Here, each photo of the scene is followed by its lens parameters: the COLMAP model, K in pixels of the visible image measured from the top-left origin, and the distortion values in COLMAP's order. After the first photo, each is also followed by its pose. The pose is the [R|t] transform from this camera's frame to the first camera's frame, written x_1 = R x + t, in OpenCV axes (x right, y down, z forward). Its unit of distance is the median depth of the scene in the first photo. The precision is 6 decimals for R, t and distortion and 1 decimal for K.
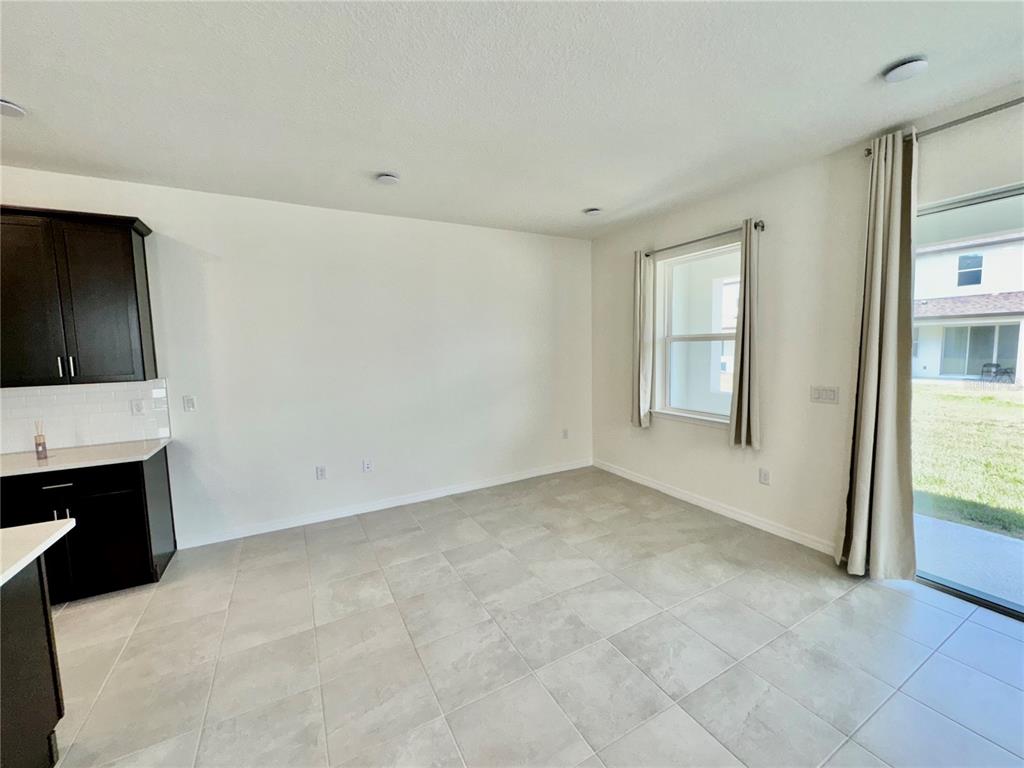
lens RADIAL K [[409.4, 0, 512.0], [0, 409.4, 381.9], [0, 0, 1]] dist [-0.001954, -0.000405]
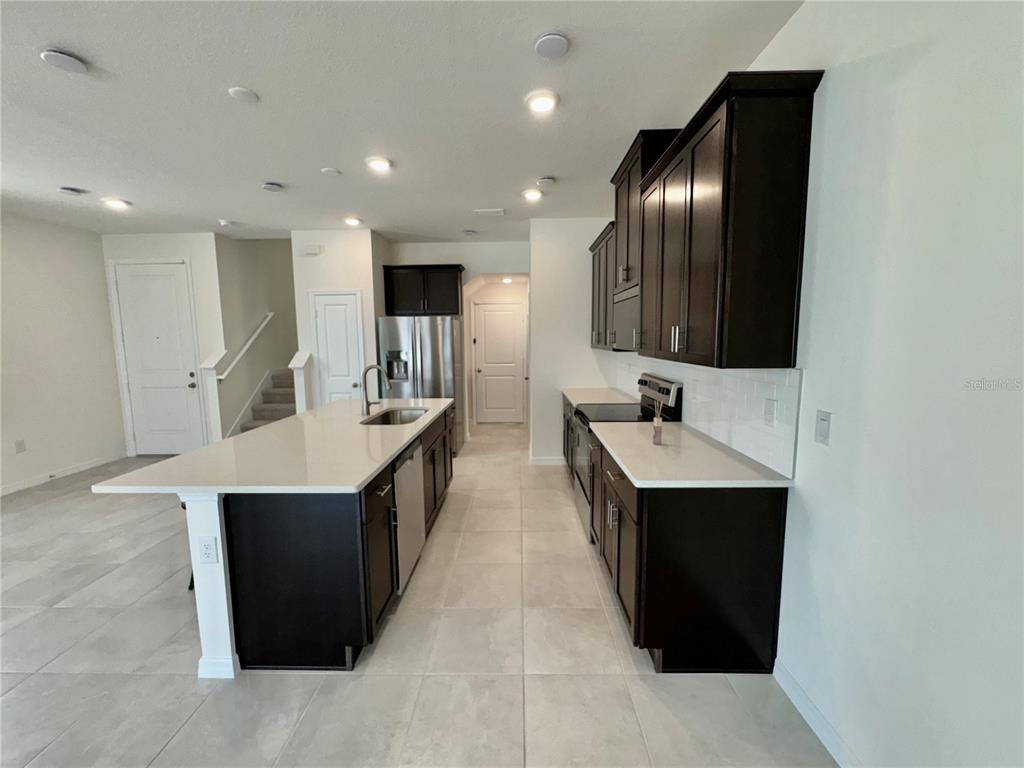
lens RADIAL K [[409.4, 0, 512.0], [0, 409.4, 381.9], [0, 0, 1]] dist [-0.001954, -0.000405]
pose [[-0.495468, 0.123609, -0.859786, -0.259212], [-0.054490, 0.983450, 0.172789, -0.076059], [0.866915, 0.132461, -0.480533, 1.118317]]
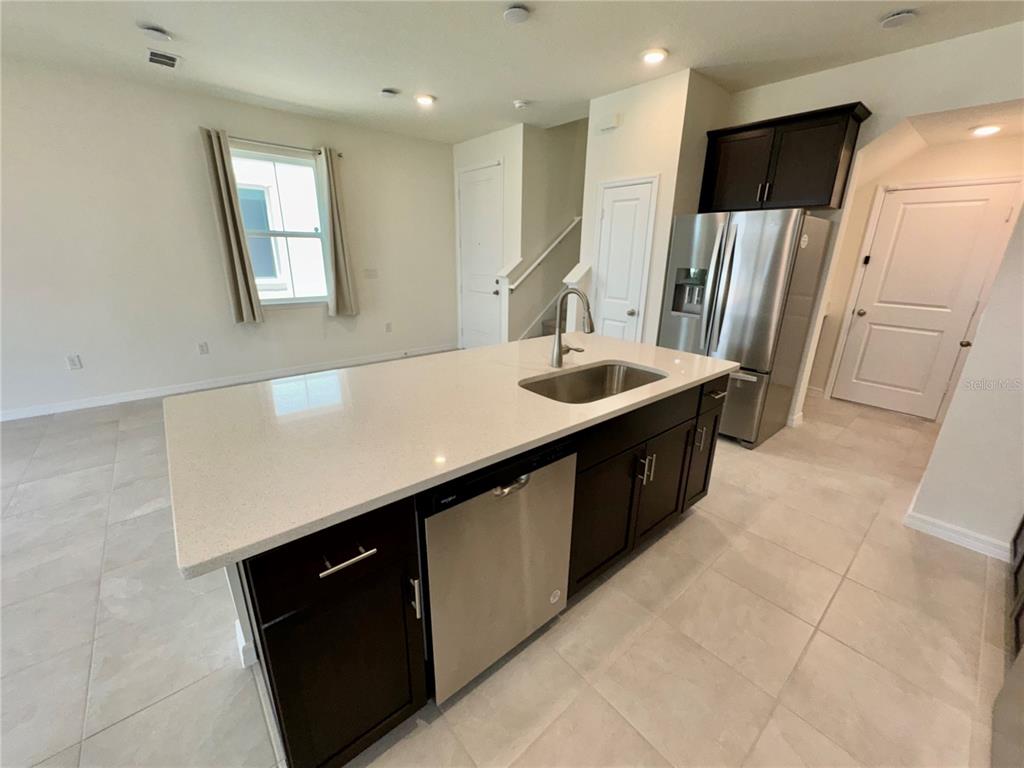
lens RADIAL K [[409.4, 0, 512.0], [0, 409.4, 381.9], [0, 0, 1]] dist [-0.001954, -0.000405]
pose [[-0.979005, 0.067094, -0.192478, -0.843381], [-0.013559, 0.920749, 0.389921, -0.022112], [0.203386, 0.384344, -0.900508, 0.870676]]
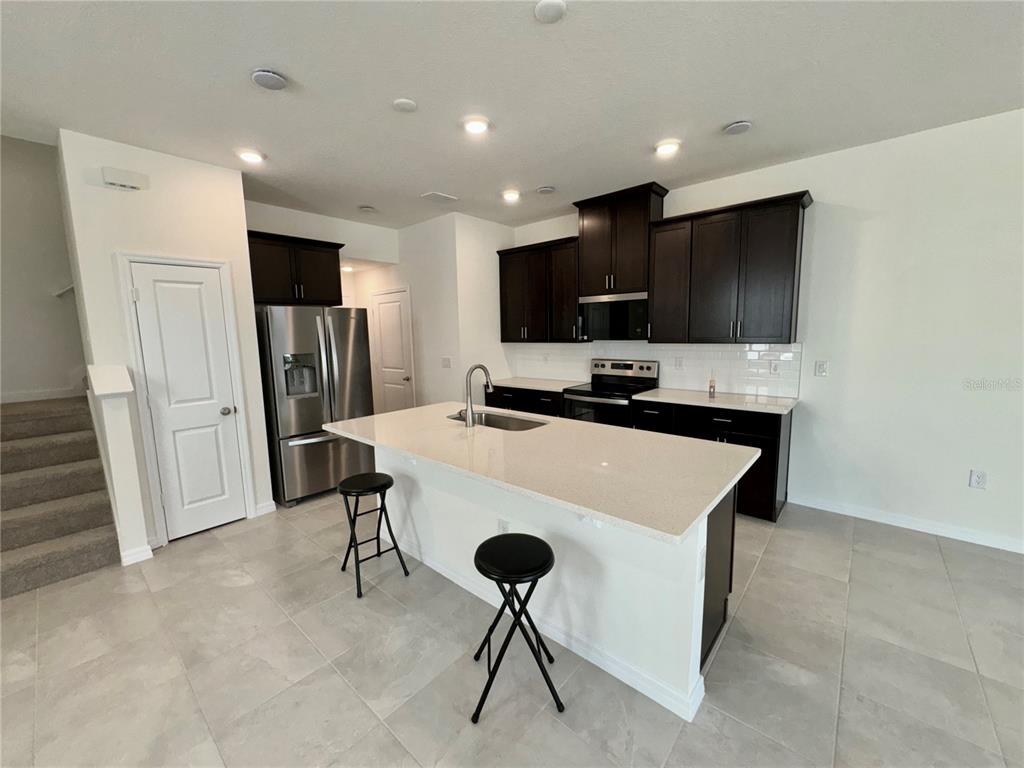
lens RADIAL K [[409.4, 0, 512.0], [0, 409.4, 381.9], [0, 0, 1]] dist [-0.001954, -0.000405]
pose [[0.343548, 0.133450, -0.929605, -0.127026], [-0.069715, 0.990745, 0.116463, 0.024533], [0.936544, 0.024797, 0.349672, -0.091109]]
